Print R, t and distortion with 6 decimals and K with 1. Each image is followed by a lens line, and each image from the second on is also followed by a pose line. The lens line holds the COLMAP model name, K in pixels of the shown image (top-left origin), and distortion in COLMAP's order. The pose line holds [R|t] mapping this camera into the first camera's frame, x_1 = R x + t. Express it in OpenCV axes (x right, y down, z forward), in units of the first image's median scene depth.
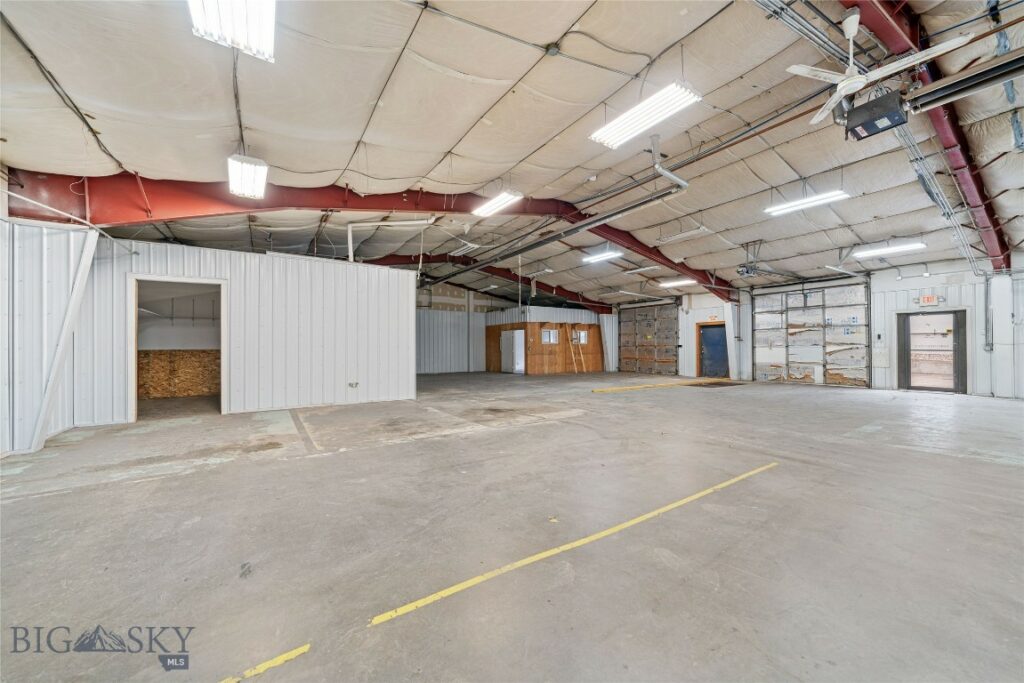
lens RADIAL K [[381.7, 0, 512.1], [0, 381.7, 346.4], [0, 0, 1]] dist [0.003452, 0.000056]
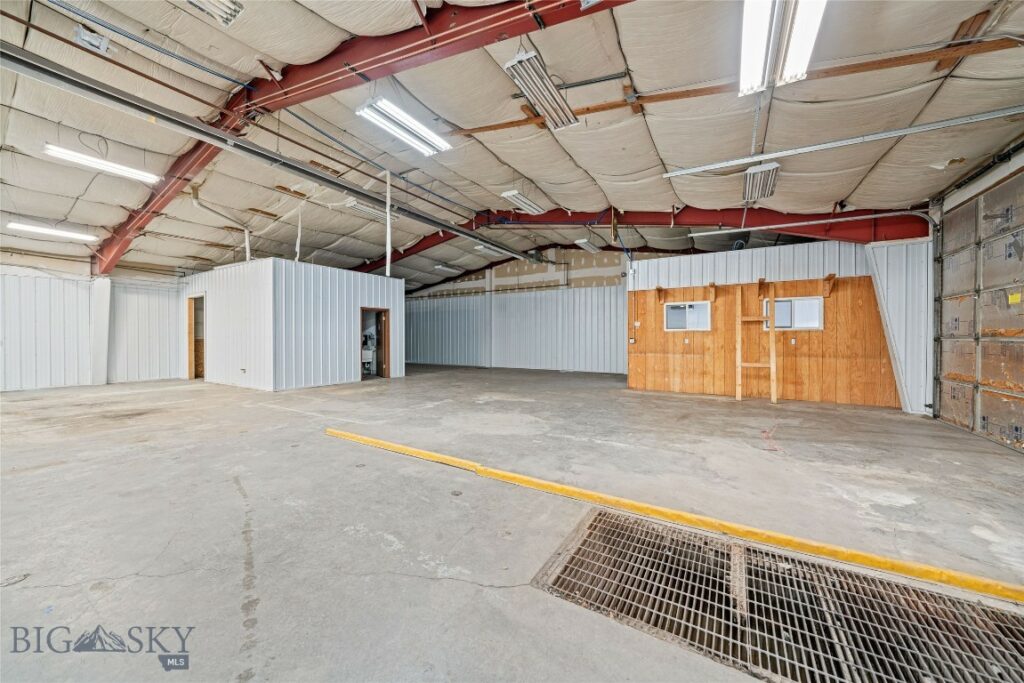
lens RADIAL K [[366.6, 0, 506.4], [0, 366.6, 338.5], [0, 0, 1]] dist [-0.002521, -0.000178]
pose [[0.415225, 0.008384, -0.909680, 0.408534], [-0.003550, 0.999965, 0.007596, -0.000061], [0.909712, 0.000076, 0.415240, 0.570156]]
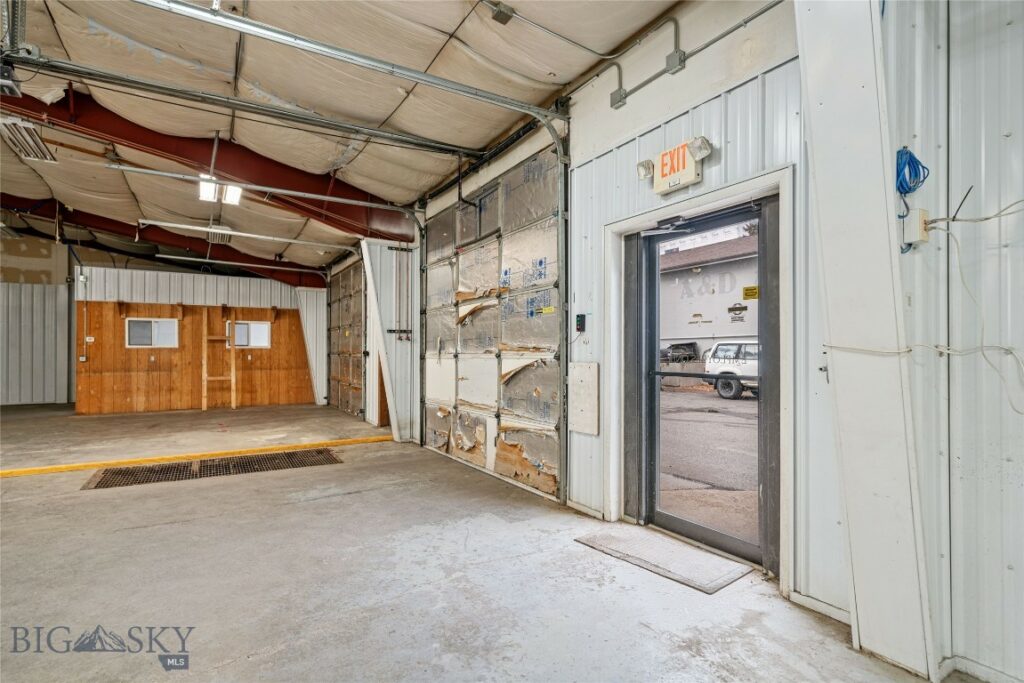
lens RADIAL K [[502.9, 0, 510.7], [0, 502.9, 347.5], [0, 0, 1]] dist [0.000920, -0.000080]
pose [[0.999001, 0.002437, -0.044627, 0.546882], [-0.002912, 0.999940, -0.010589, -0.002034], [0.044599, 0.010708, 0.998948, 0.375592]]
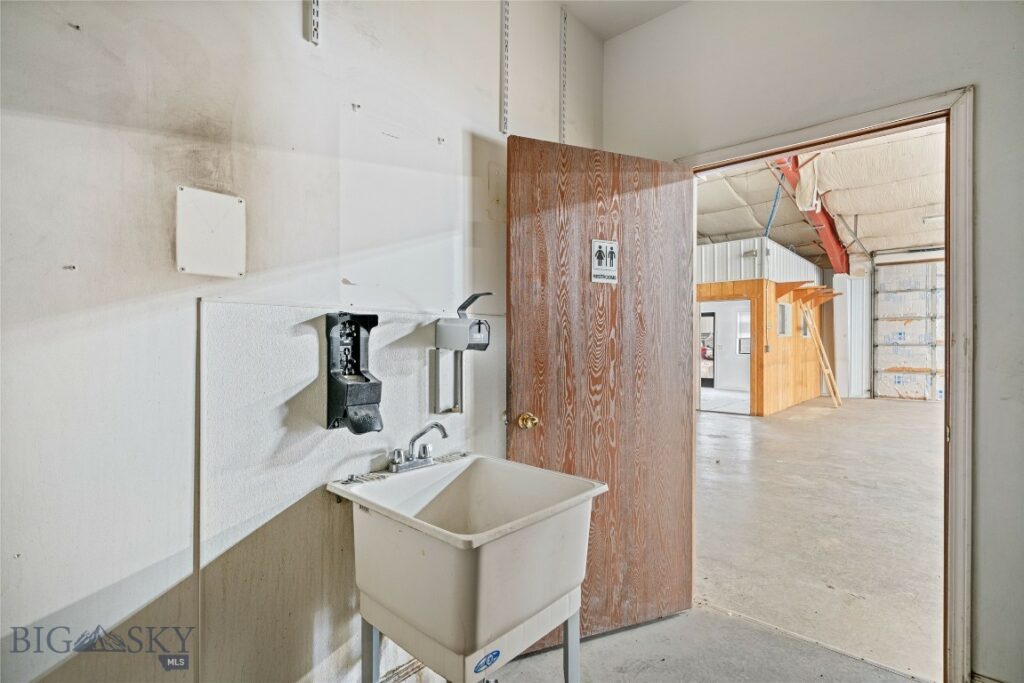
lens RADIAL K [[502.9, 0, 502.3], [0, 502.9, 344.1], [0, 0, 1]] dist [0.000920, -0.000080]
pose [[0.970718, 0.006581, 0.240132, -0.315390], [-0.007514, 0.999967, 0.002971, 0.001496], [-0.240104, -0.004688, 0.970736, 0.512864]]
